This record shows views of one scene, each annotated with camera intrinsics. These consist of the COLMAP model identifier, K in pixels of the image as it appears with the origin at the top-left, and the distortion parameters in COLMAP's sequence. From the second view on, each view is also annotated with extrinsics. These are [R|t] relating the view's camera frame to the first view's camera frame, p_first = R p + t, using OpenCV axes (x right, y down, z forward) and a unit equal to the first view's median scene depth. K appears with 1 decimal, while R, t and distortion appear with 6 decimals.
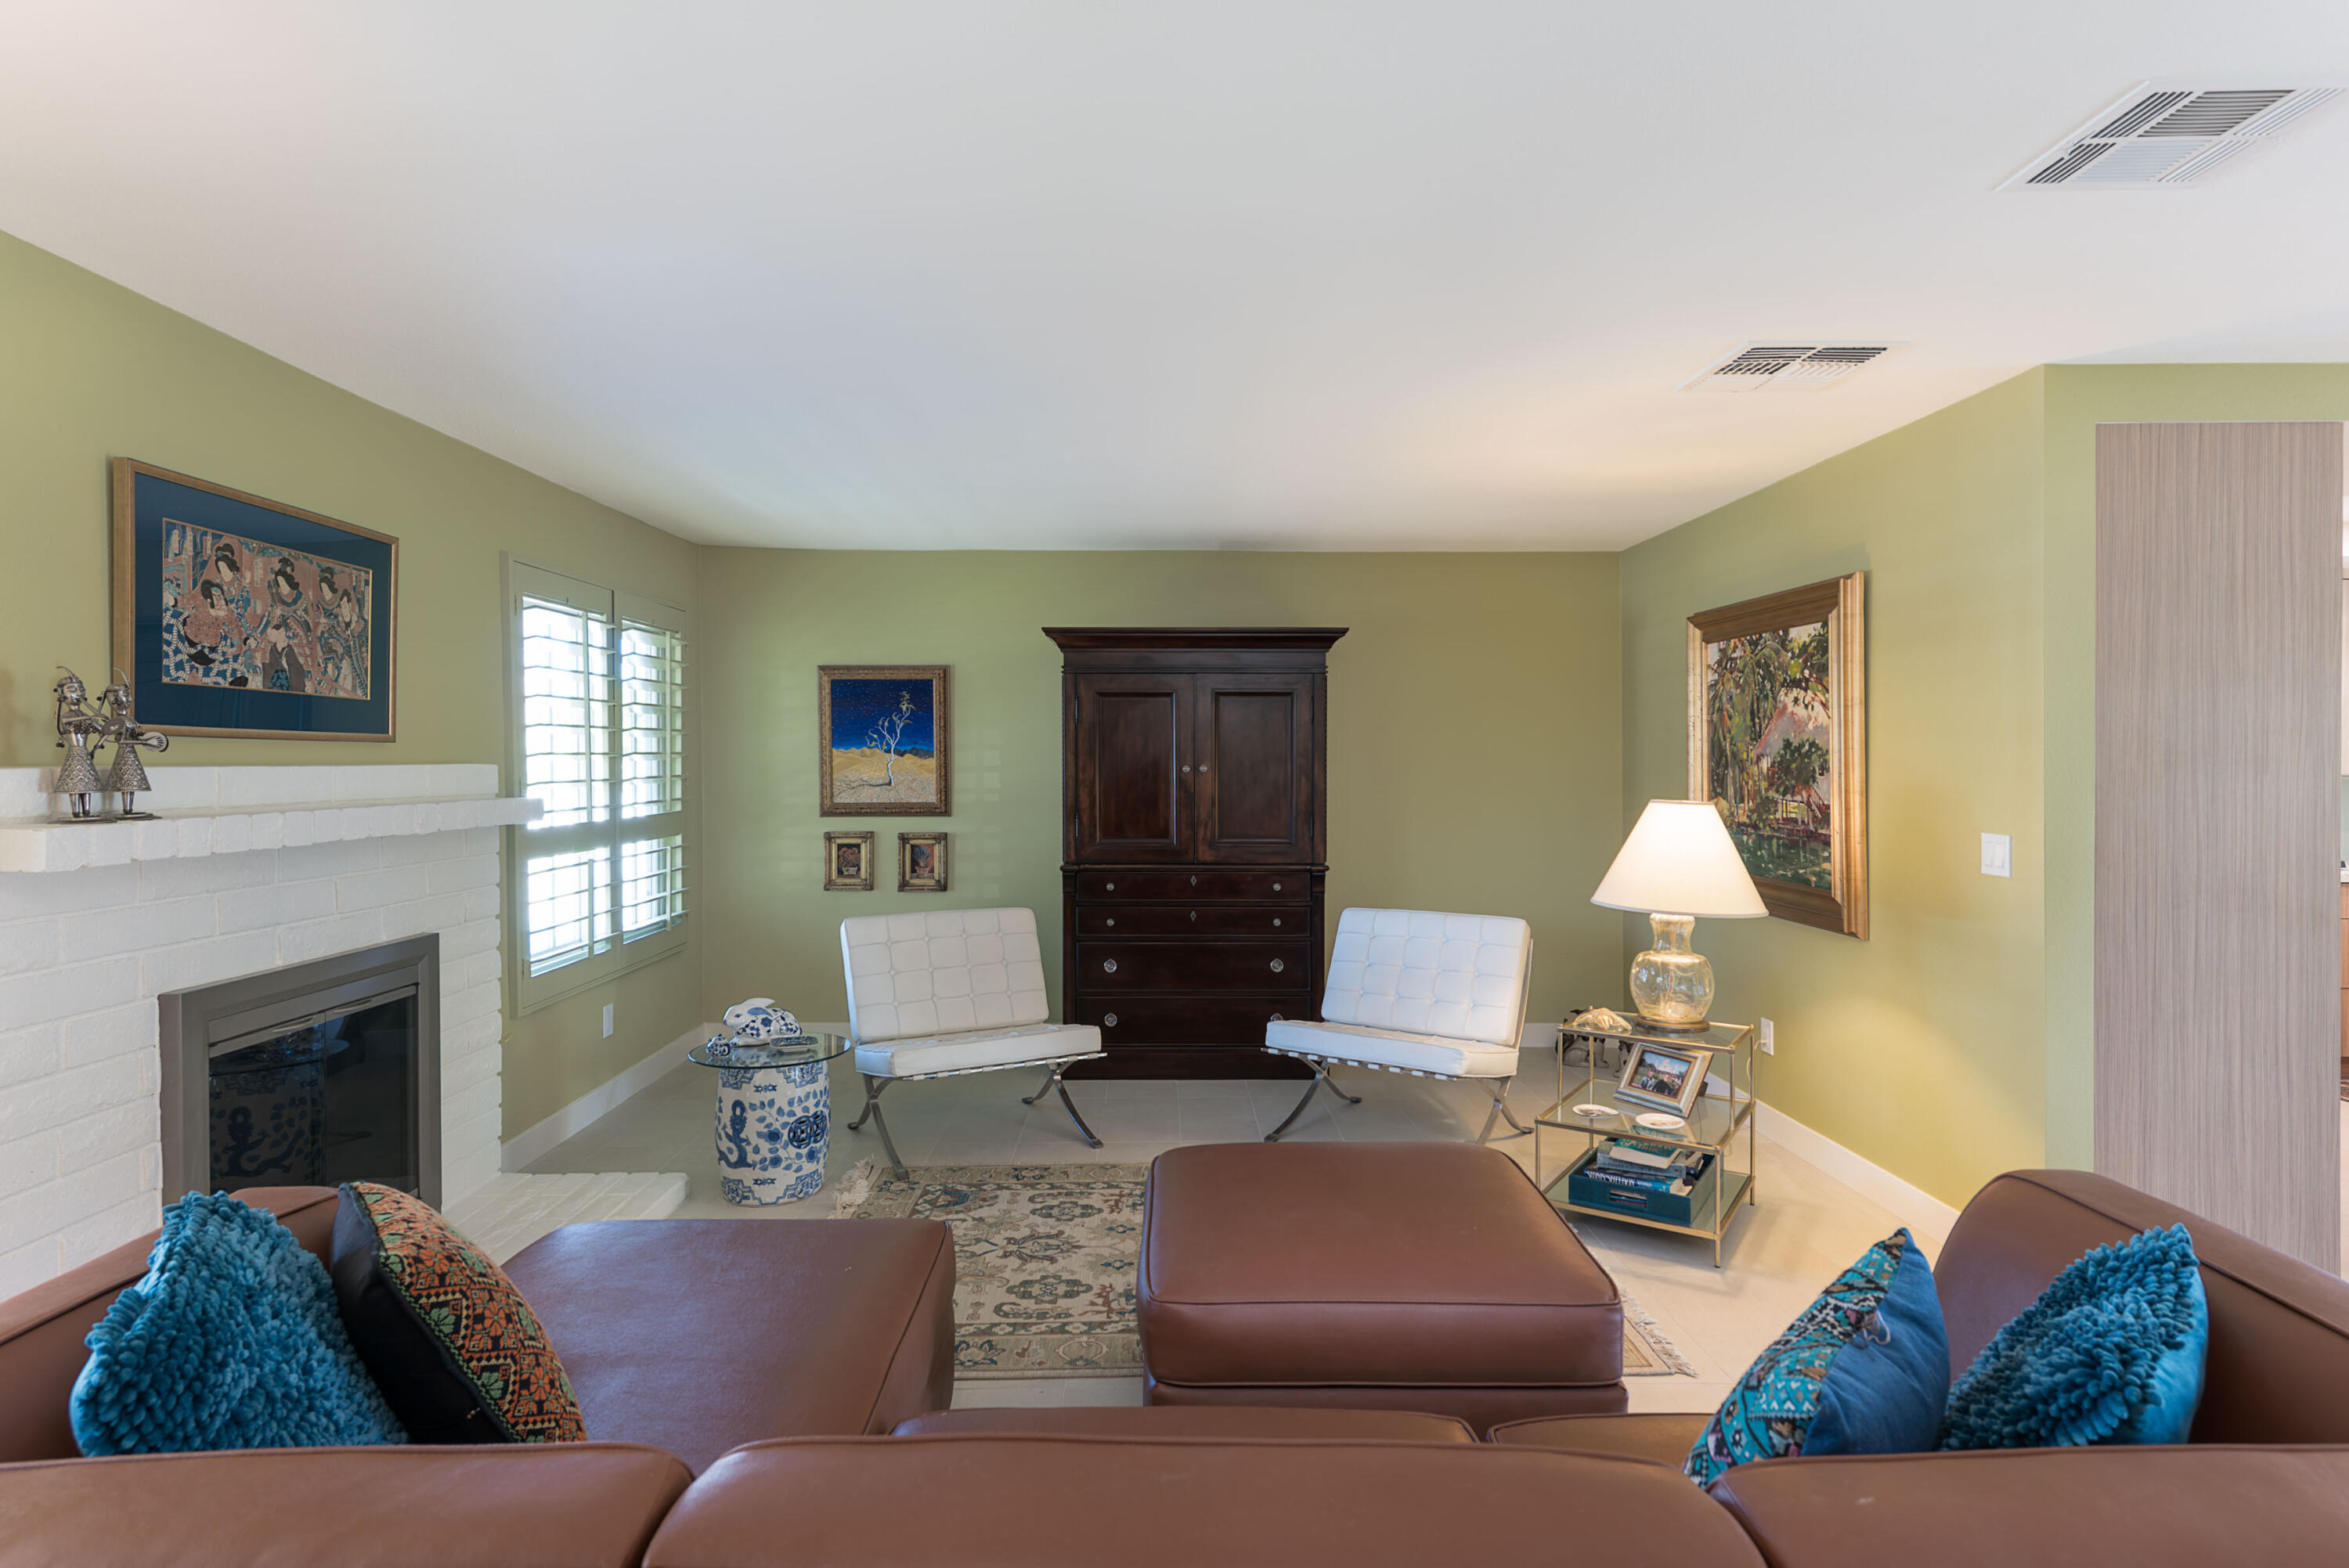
lens RADIAL K [[1287.5, 0, 1176.5], [0, 1287.5, 765.7], [0, 0, 1]] dist [0.004158, 0.001074]
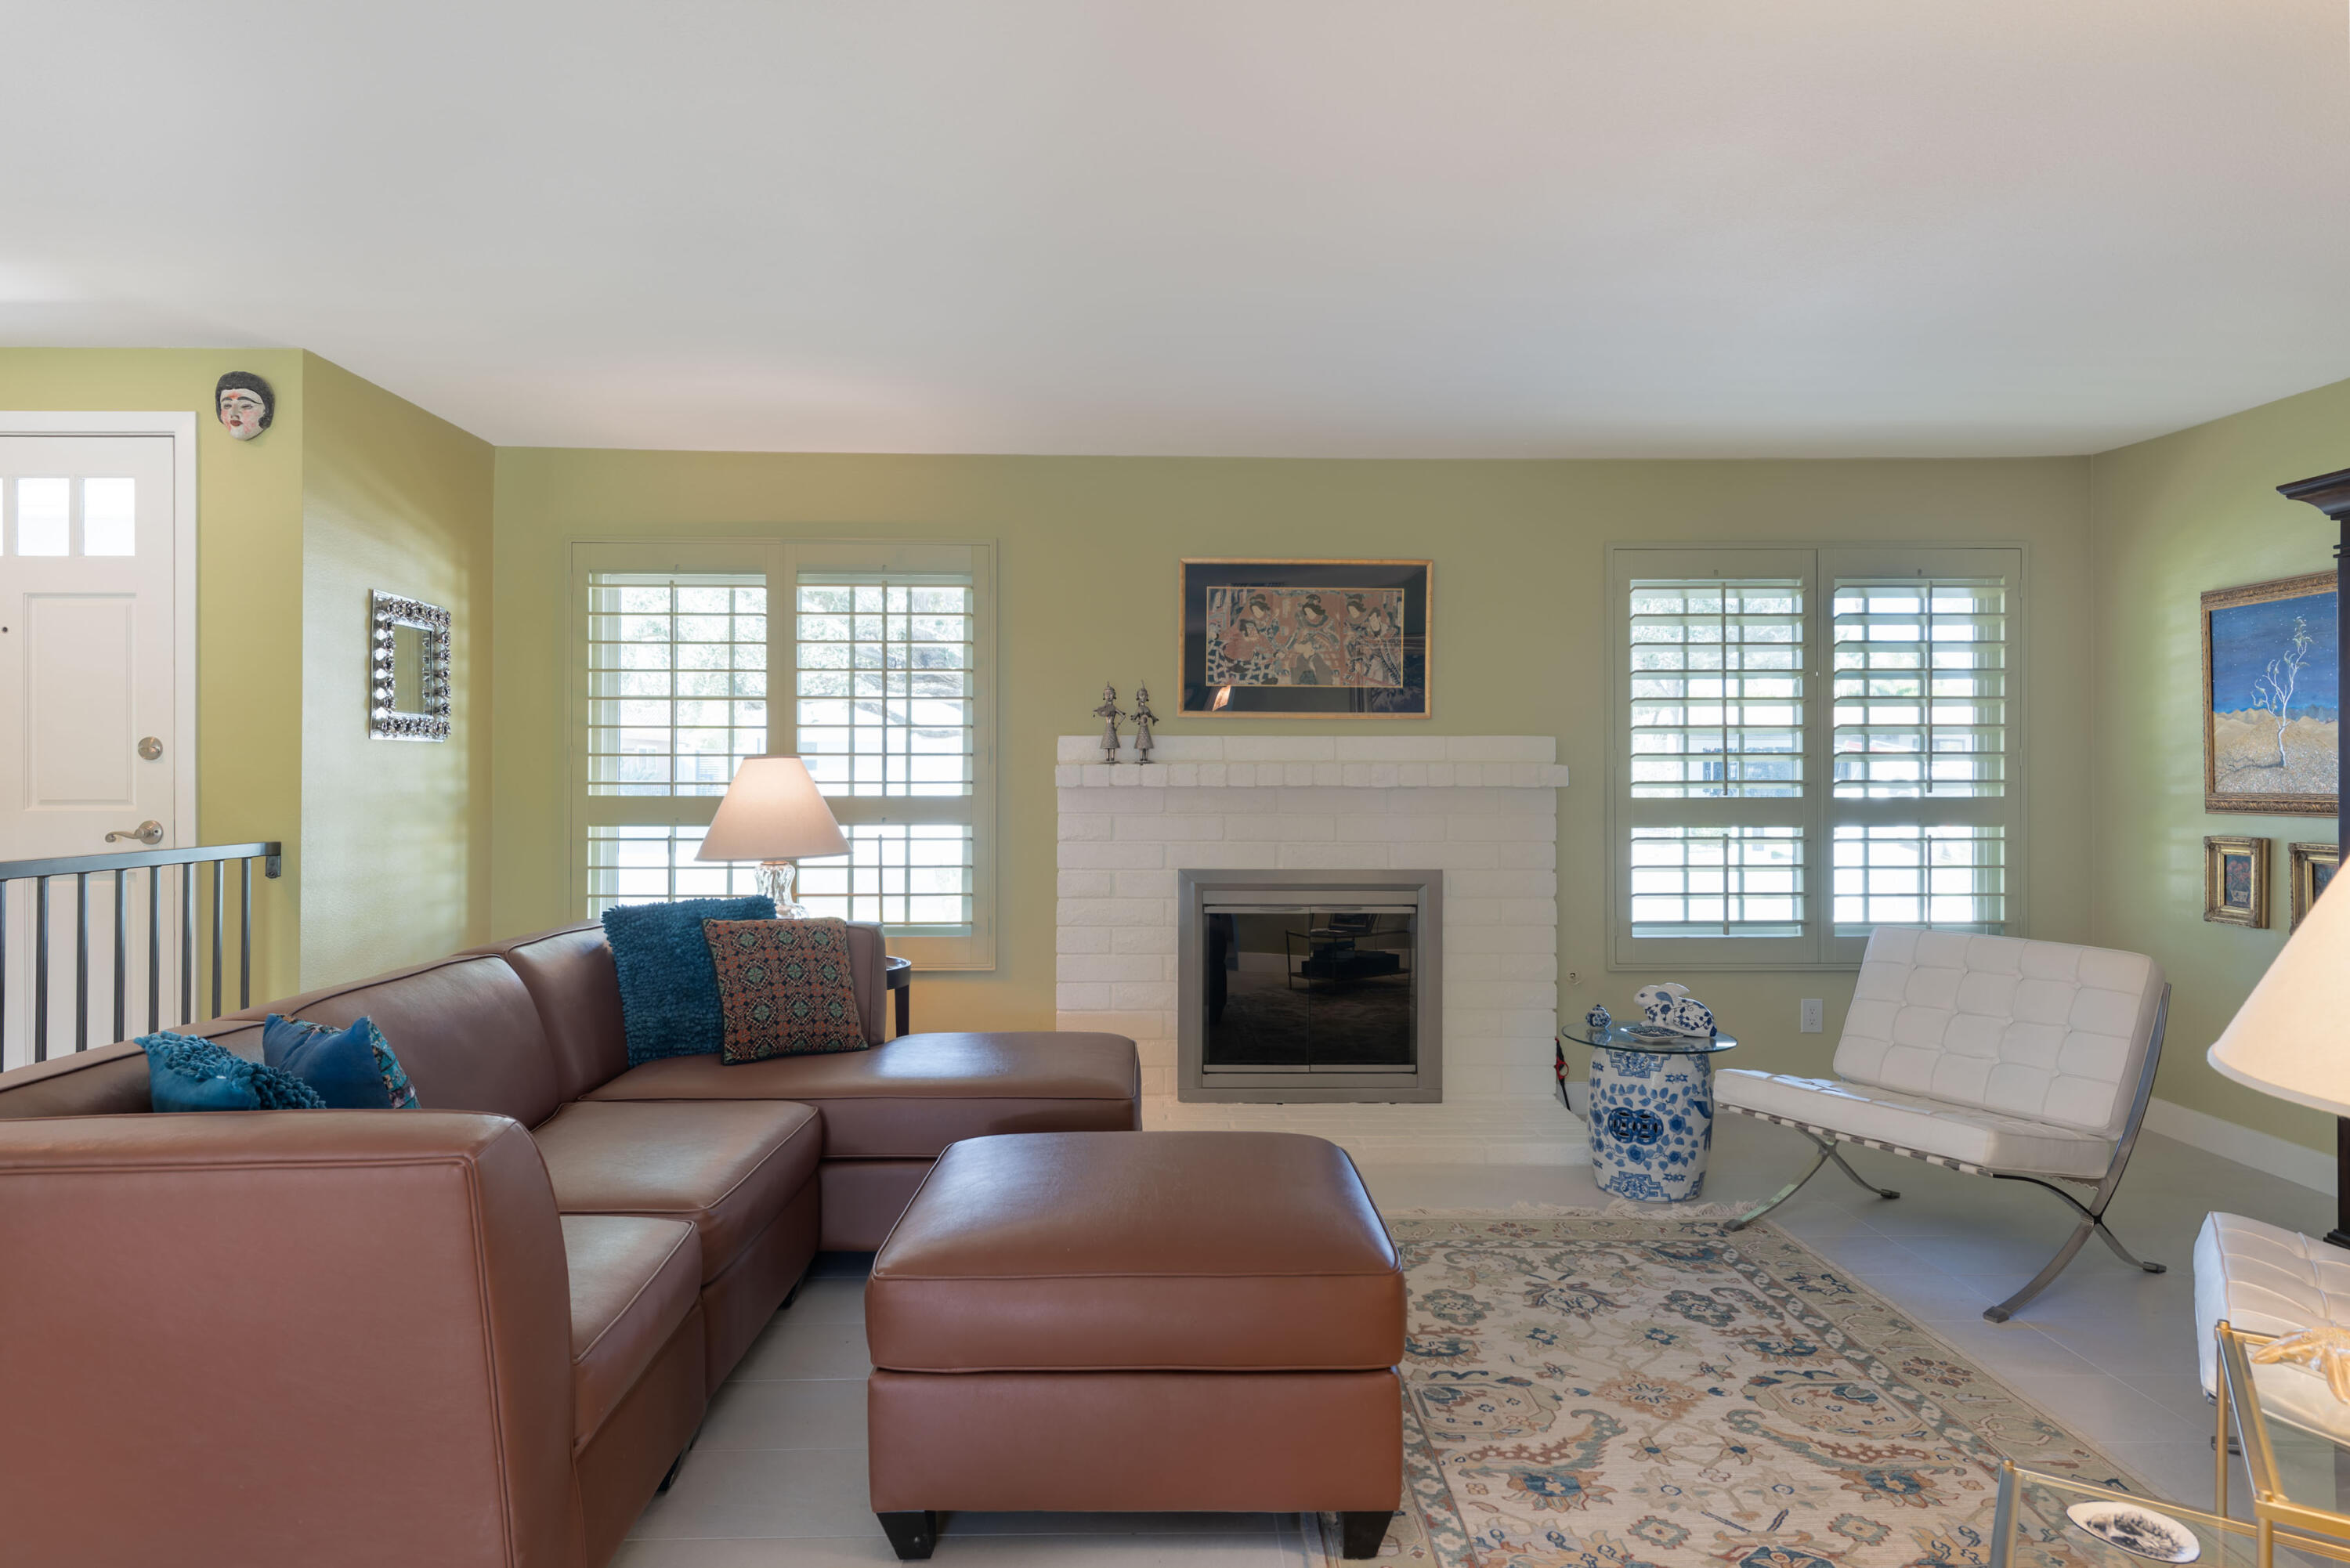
lens RADIAL K [[1417.2, 0, 1123.7], [0, 1417.2, 786.2], [0, 0, 1]] dist [0.002844, 0.000050]
pose [[-0.039191, 0.007924, -0.999200, 0.810116], [-0.009230, 0.999923, 0.008292, 0.039564], [0.999189, 0.009548, -0.039115, 0.743899]]
